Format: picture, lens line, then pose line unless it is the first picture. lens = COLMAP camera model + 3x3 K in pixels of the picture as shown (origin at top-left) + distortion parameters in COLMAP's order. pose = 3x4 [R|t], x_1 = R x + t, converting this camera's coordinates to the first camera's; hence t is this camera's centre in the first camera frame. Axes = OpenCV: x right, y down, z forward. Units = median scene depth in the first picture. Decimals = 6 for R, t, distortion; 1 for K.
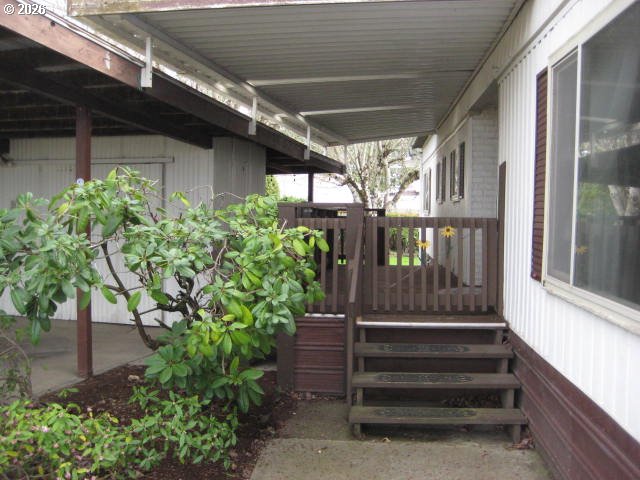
lens RADIAL K [[656.3, 0, 321.6], [0, 656.3, 243.4], [0, 0, 1]] dist [-0.108085, 0.000000]
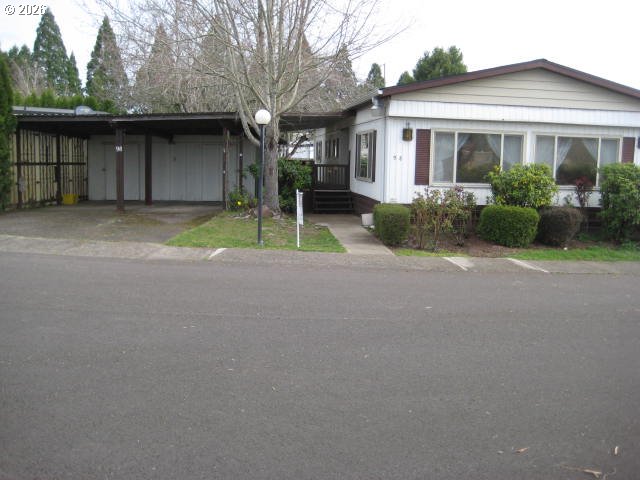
lens RADIAL K [[656.3, 0, 324.2], [0, 656.3, 238.2], [0, 0, 1]] dist [-0.108085, 0.000000]
pose [[0.977932, -0.020988, 0.207865, -0.357871], [0.004752, 0.996919, 0.078300, 0.047400], [-0.208868, -0.075584, 0.975018, -1.456502]]
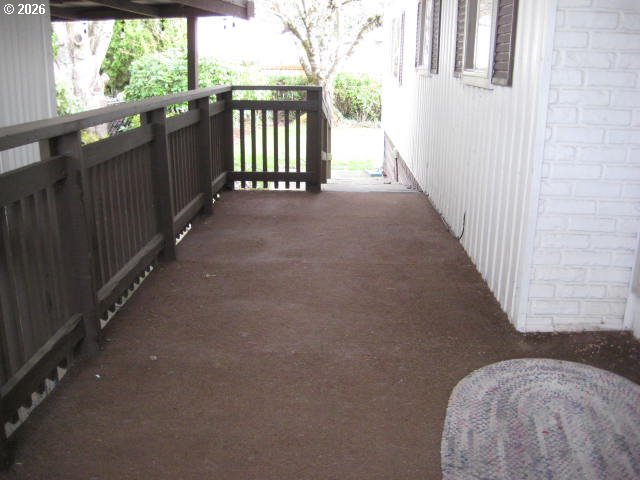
lens RADIAL K [[656.3, 0, 320.1], [0, 656.3, 240.5], [0, 0, 1]] dist [-0.108085, 0.000000]
pose [[0.998075, -0.011534, 0.060934, 0.062579], [-0.002284, 0.975048, 0.221982, -0.048255], [-0.061974, -0.221694, 0.973145, 0.464874]]
